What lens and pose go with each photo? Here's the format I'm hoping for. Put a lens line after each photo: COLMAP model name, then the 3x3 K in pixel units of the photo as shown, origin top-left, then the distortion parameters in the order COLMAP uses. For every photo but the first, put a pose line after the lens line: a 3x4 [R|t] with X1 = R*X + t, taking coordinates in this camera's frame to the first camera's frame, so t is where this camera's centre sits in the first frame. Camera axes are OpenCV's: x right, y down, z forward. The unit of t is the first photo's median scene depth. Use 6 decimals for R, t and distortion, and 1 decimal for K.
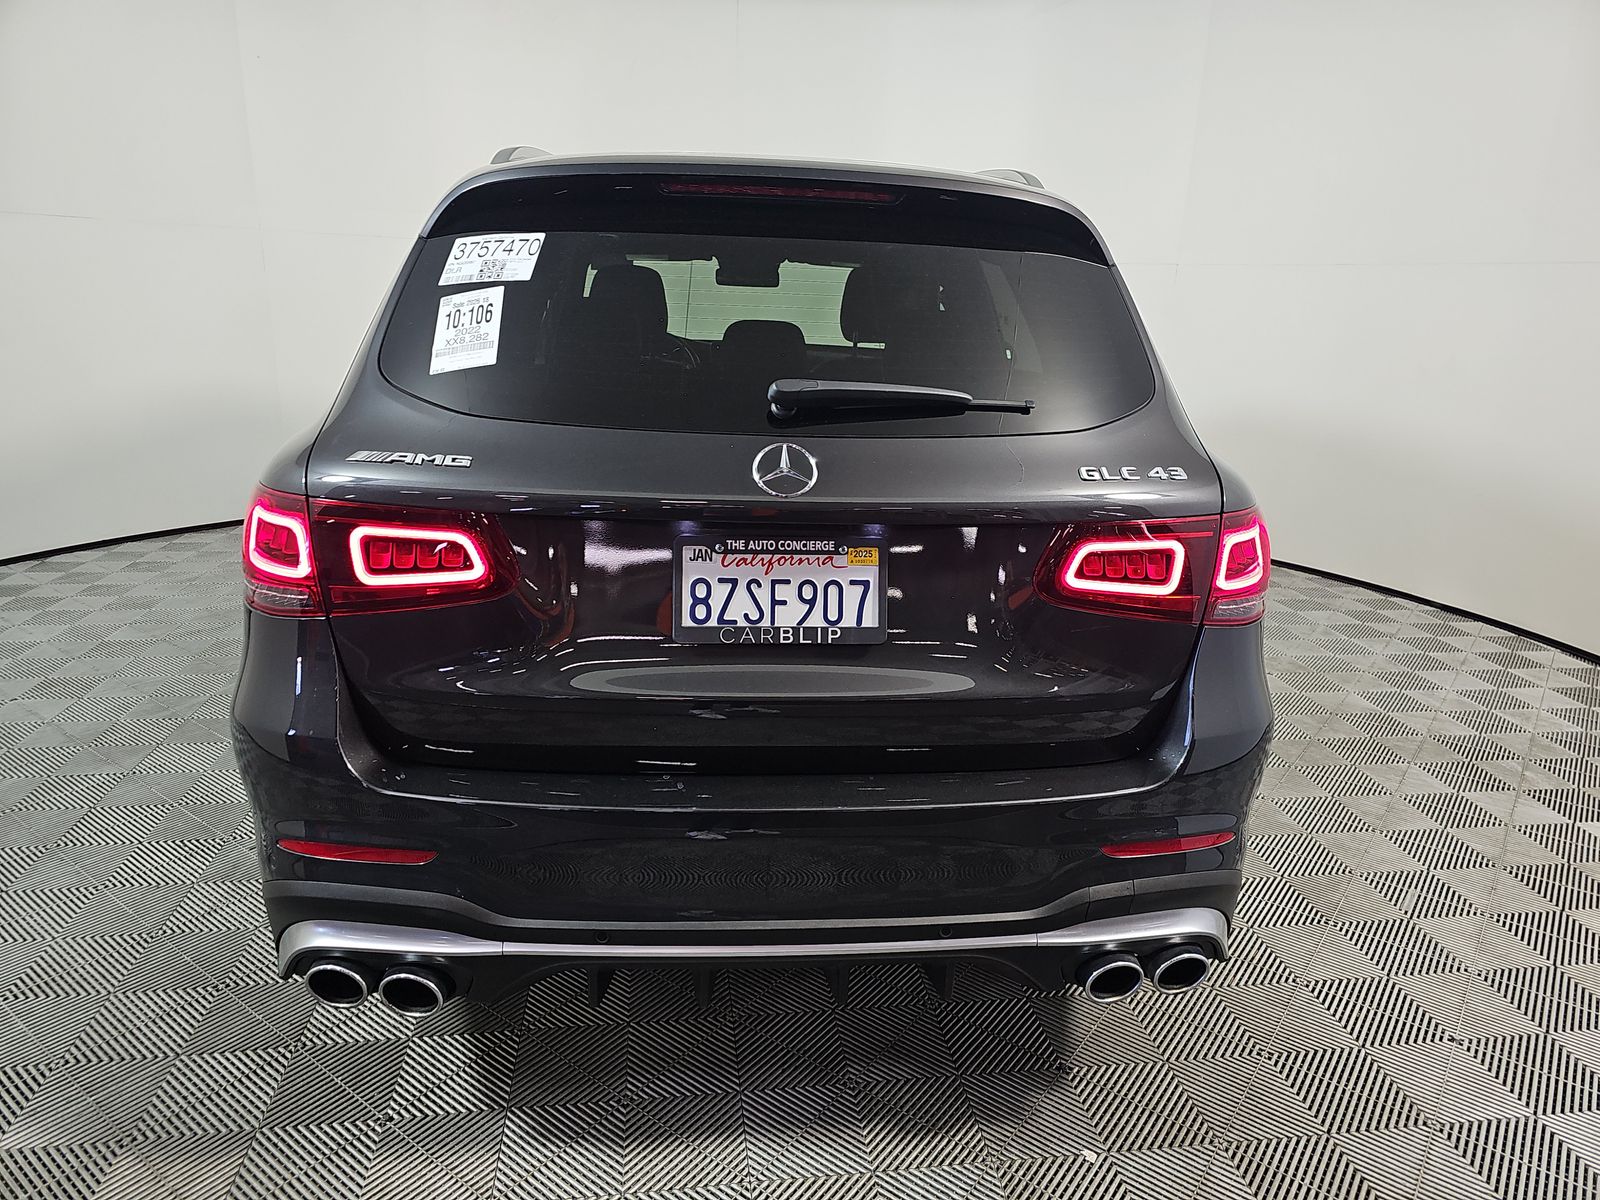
lens RADIAL K [[1087.0, 0, 800.0], [0, 1087.0, 600.0], [0, 0, 1]] dist [0.002222, 0.000351]
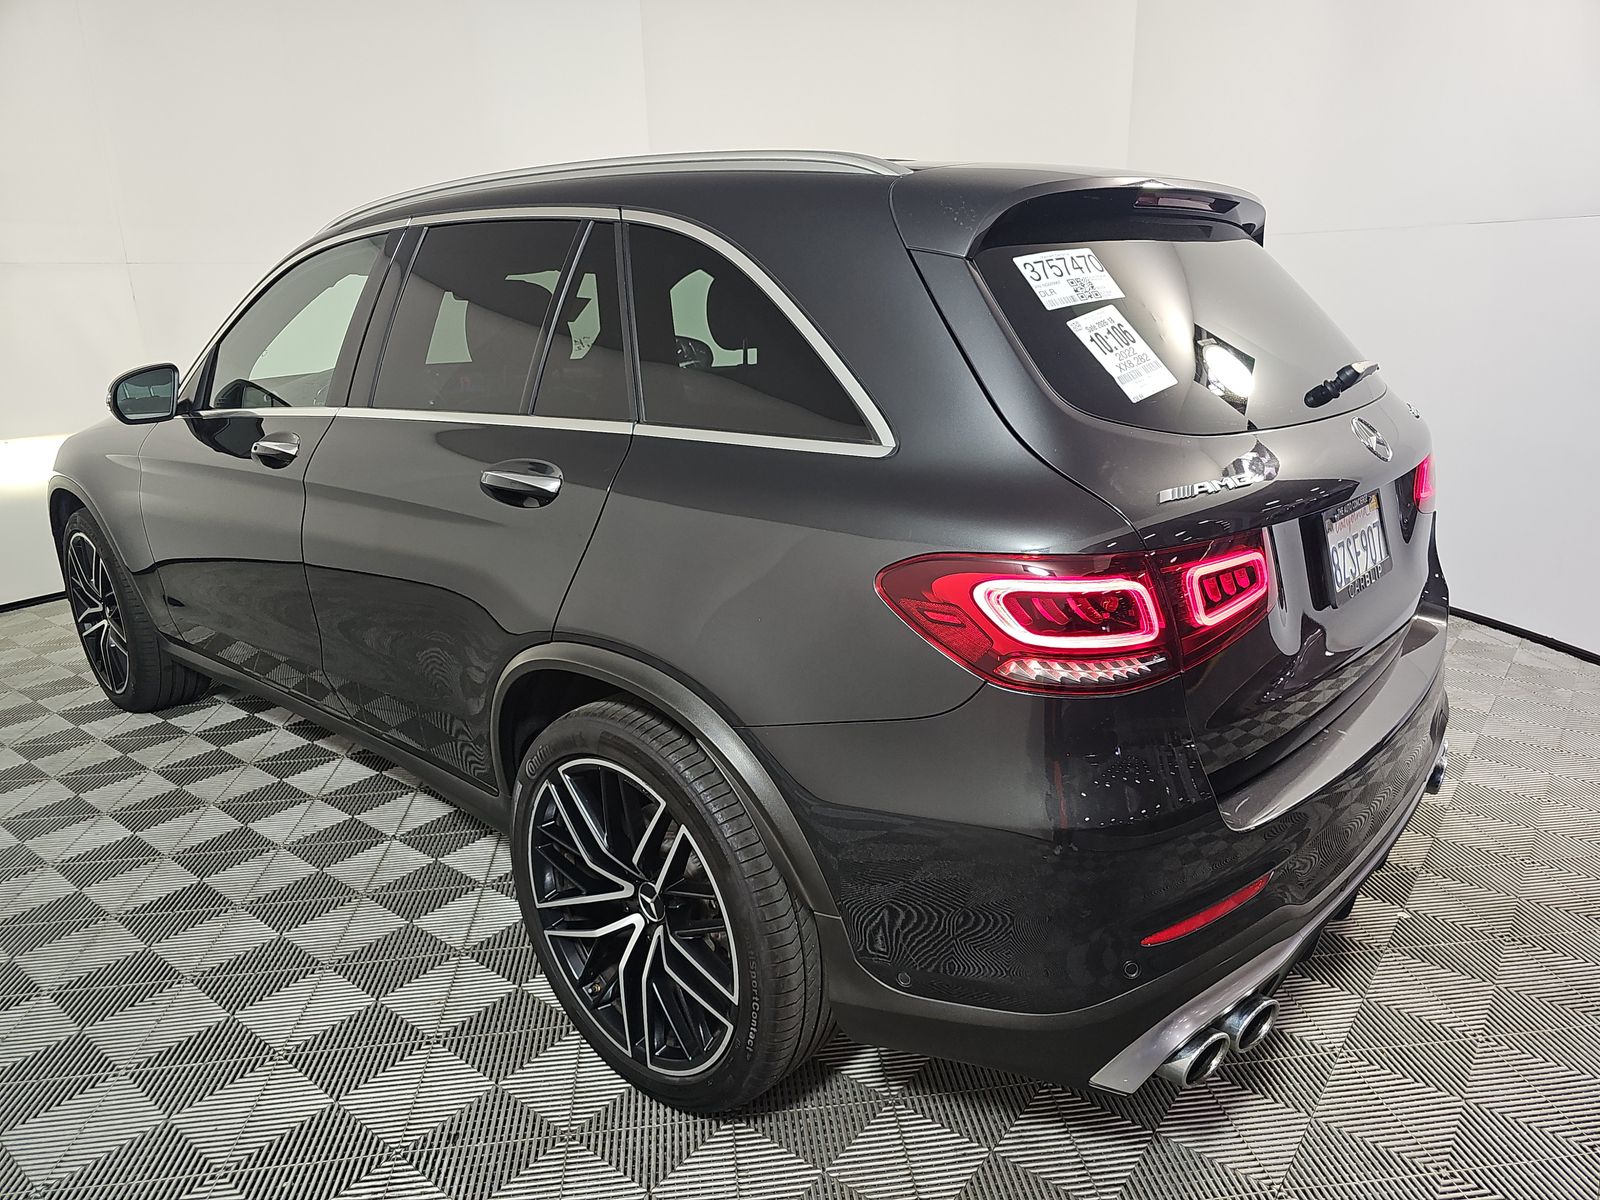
lens RADIAL K [[1087.0, 0, 800.0], [0, 1087.0, 600.0], [0, 0, 1]] dist [0.002222, 0.000351]
pose [[0.724739, -0.244506, 0.644182, -1.209122], [0.257098, 0.963360, 0.076404, -0.192180], [-0.639261, 0.110245, 0.761046, 0.501314]]
